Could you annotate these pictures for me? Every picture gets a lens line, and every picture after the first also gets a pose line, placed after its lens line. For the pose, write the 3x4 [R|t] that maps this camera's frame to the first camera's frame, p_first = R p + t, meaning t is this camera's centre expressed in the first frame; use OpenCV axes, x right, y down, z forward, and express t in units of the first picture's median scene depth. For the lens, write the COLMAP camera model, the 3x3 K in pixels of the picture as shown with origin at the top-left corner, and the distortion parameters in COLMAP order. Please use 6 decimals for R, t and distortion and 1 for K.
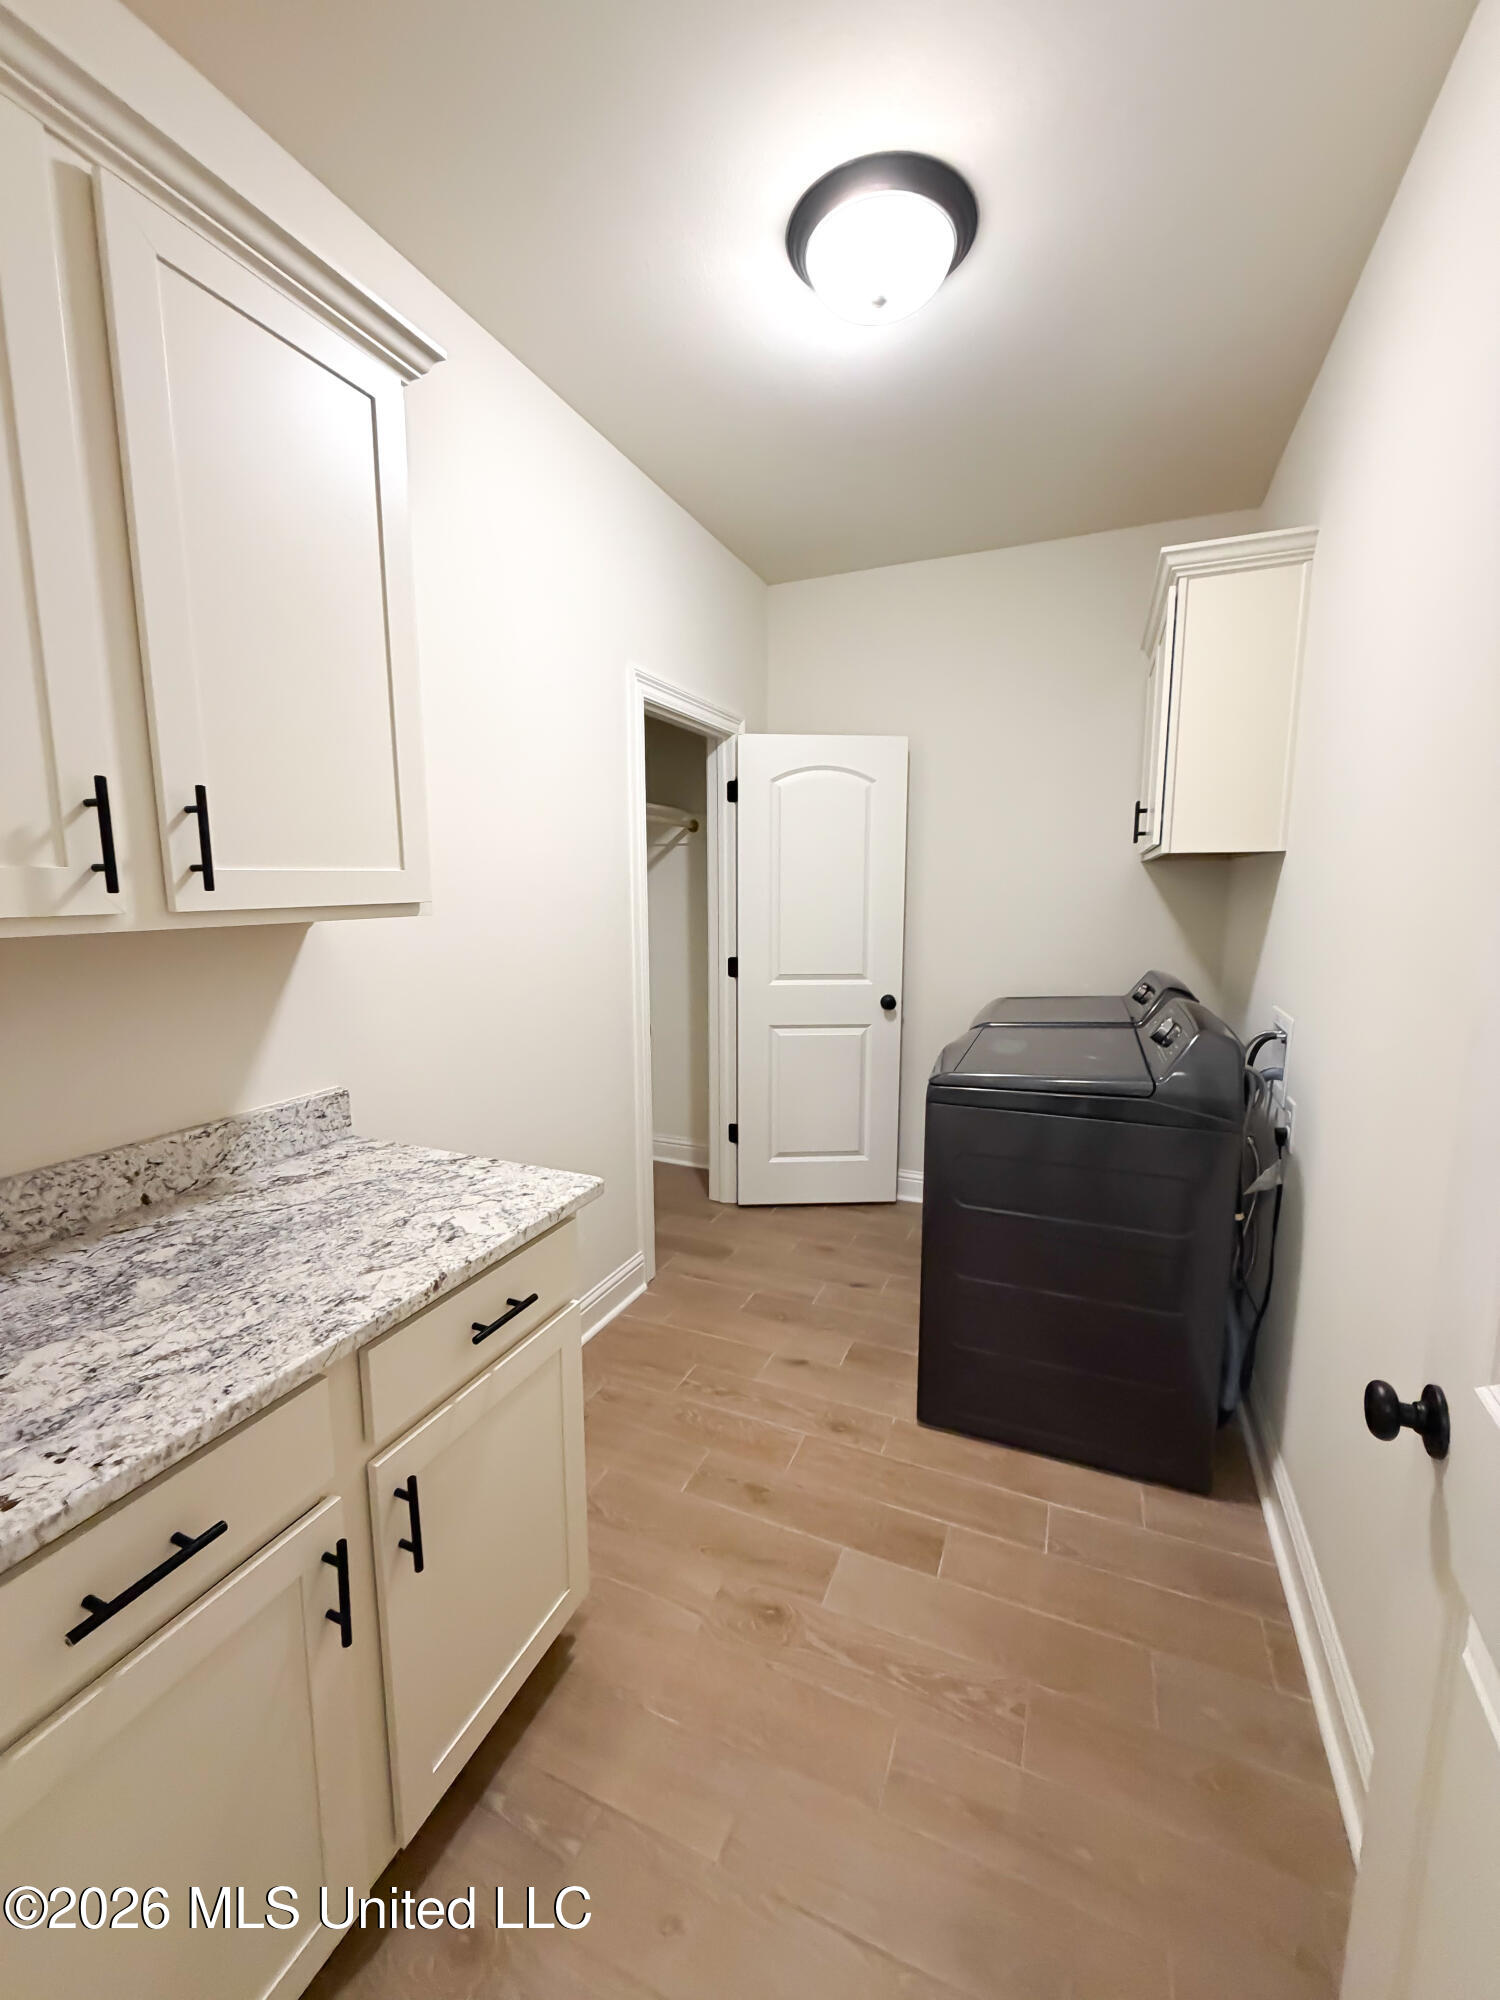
lens RADIAL K [[794.0, 0, 749.4], [0, 794.0, 995.1], [0, 0, 1]] dist [-0.000179, 0.000159]
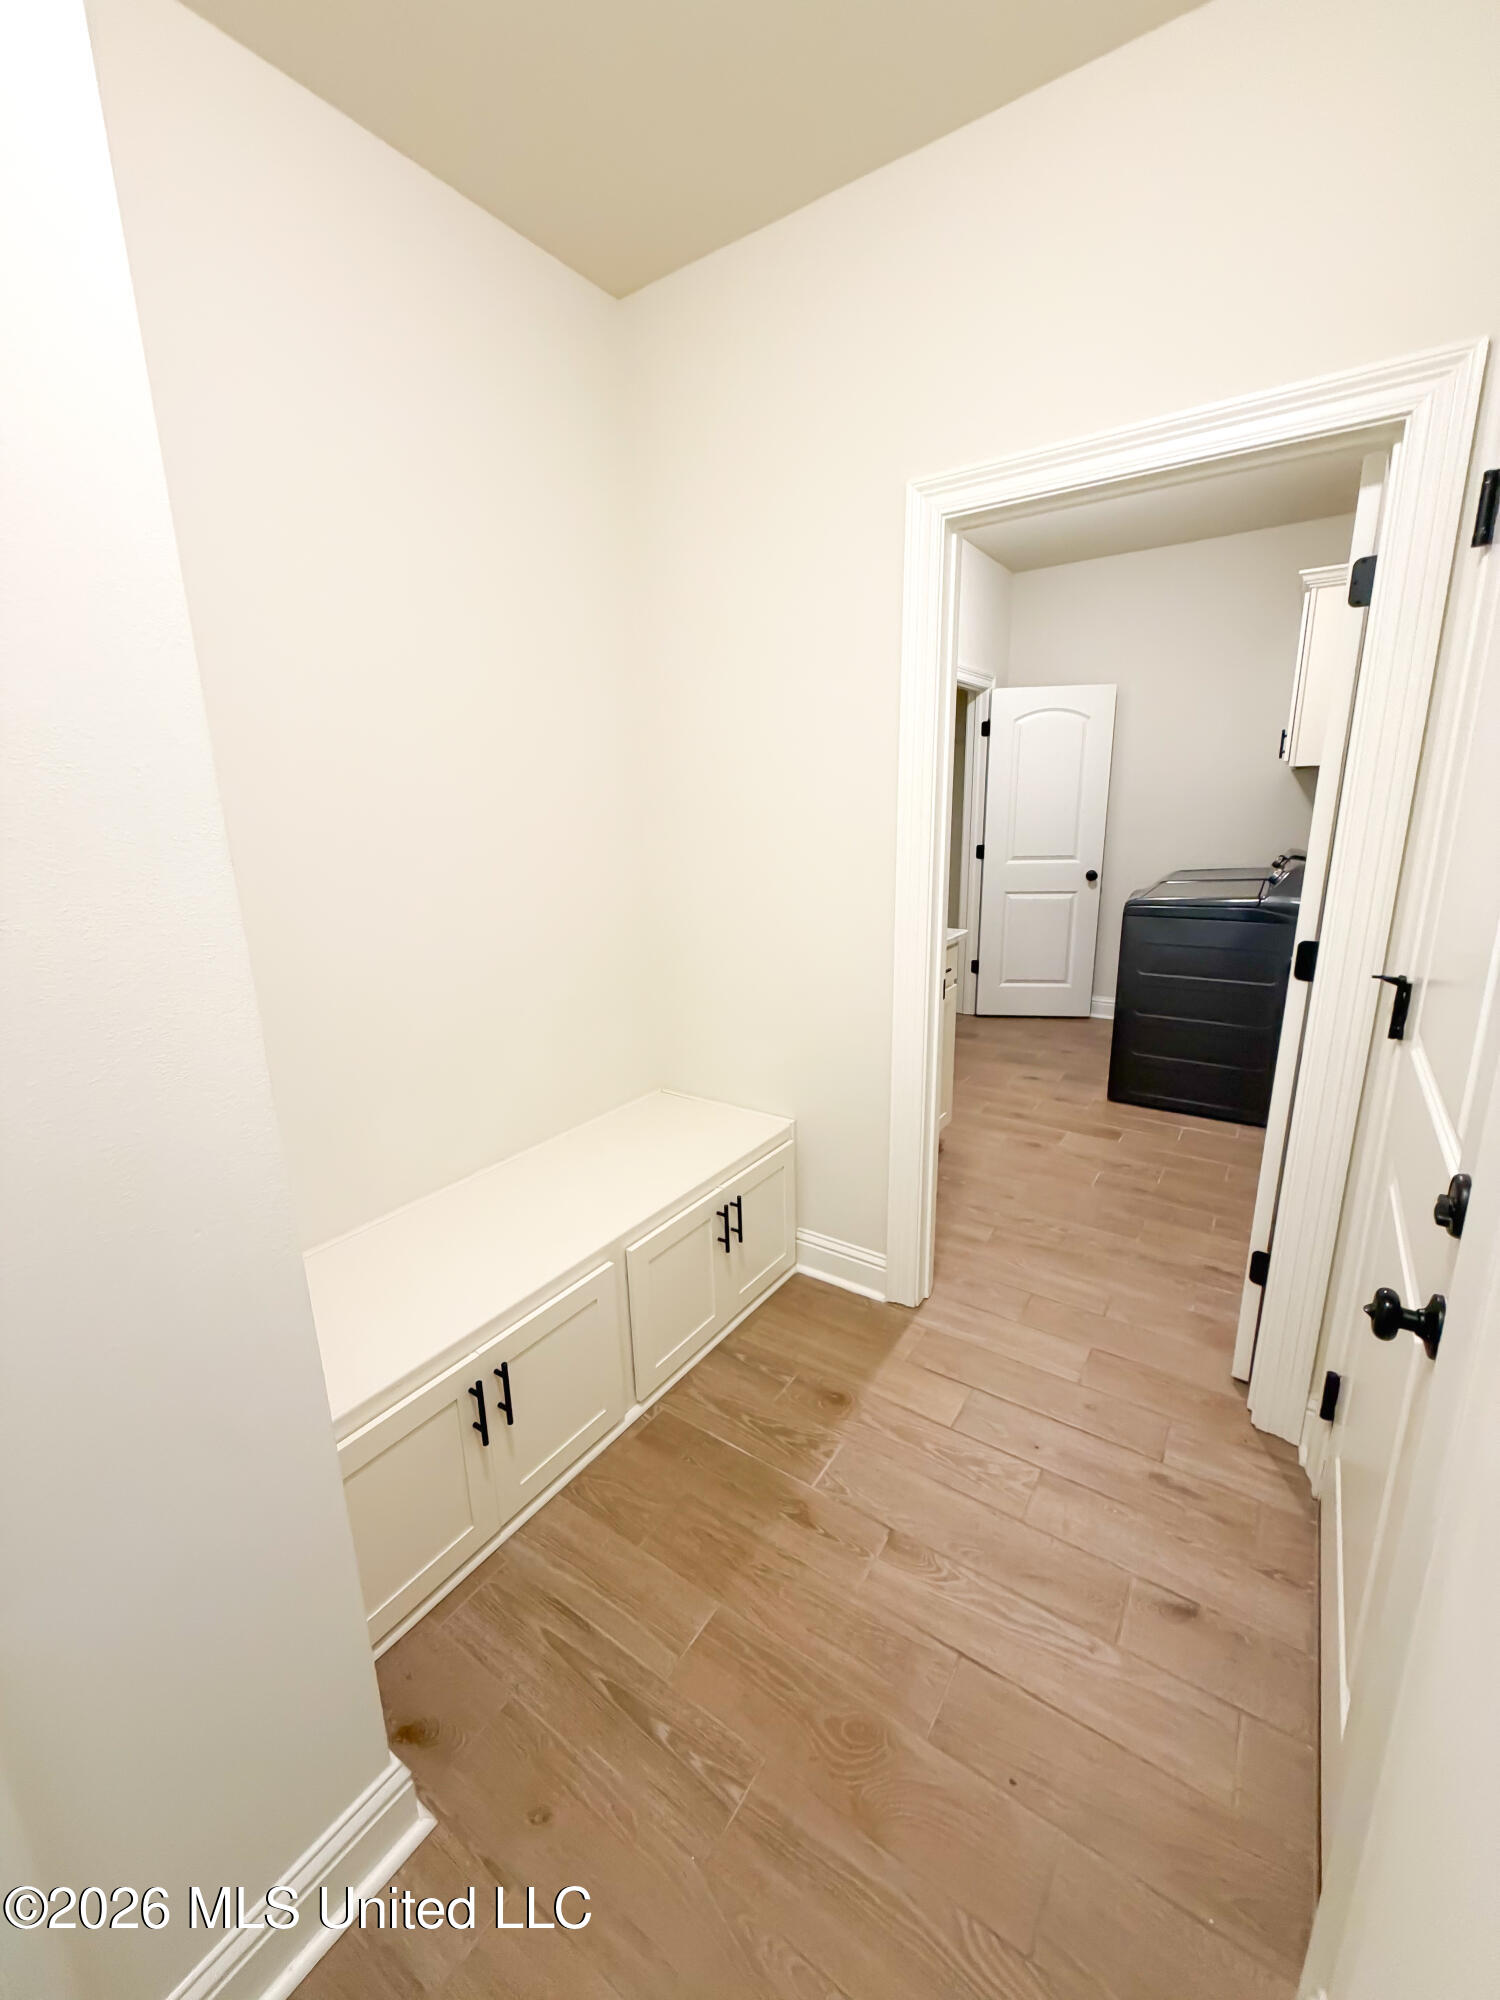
lens RADIAL K [[794.0, 0, 749.4], [0, 794.0, 995.1], [0, 0, 1]] dist [-0.000179, 0.000159]
pose [[0.980659, 0.026616, -0.193907, -0.173325], [-0.007271, 0.994981, 0.099800, 0.100177], [0.195590, -0.096460, 0.975930, -0.636657]]
